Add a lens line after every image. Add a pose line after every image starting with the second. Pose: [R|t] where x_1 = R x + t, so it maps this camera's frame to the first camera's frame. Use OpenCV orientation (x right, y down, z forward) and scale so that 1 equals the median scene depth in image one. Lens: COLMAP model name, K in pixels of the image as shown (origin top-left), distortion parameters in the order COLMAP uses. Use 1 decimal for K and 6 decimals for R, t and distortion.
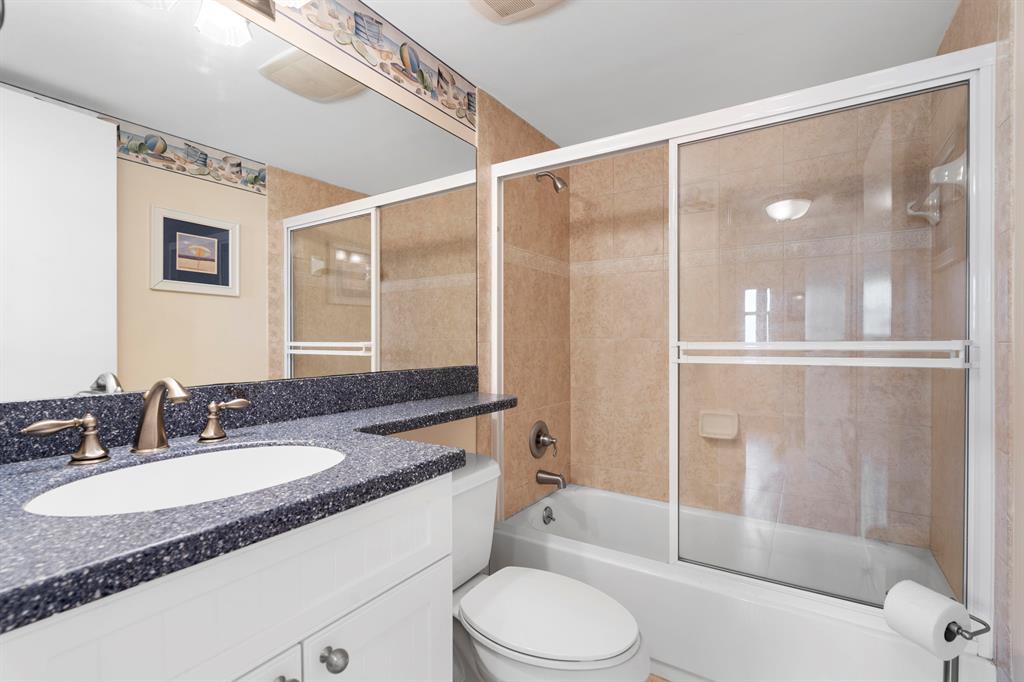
lens RADIAL K [[475.2, 0, 512.0], [0, 475.2, 341.0], [0, 0, 1]] dist [-0.003418, -0.000403]
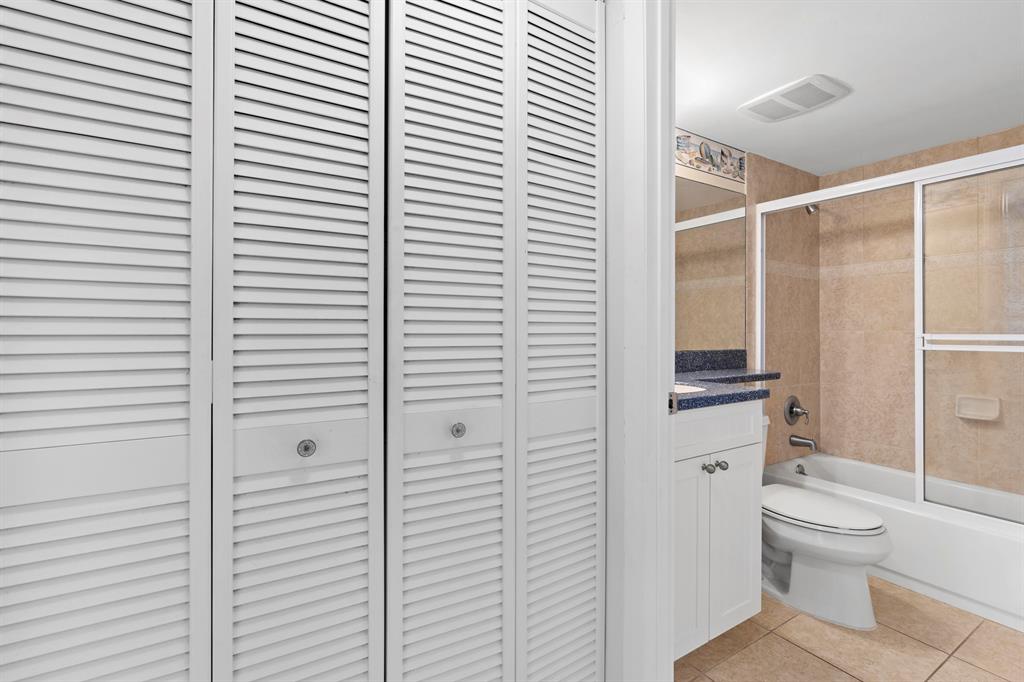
lens RADIAL K [[473.2, 0, 513.5], [0, 473.2, 326.1], [0, 0, 1]] dist [-0.001833, 0.000592]
pose [[0.909819, 0.001780, -0.415002, -0.098147], [-0.005854, 0.999946, -0.008545, -0.001250], [0.414965, 0.010204, 0.909780, -0.463796]]
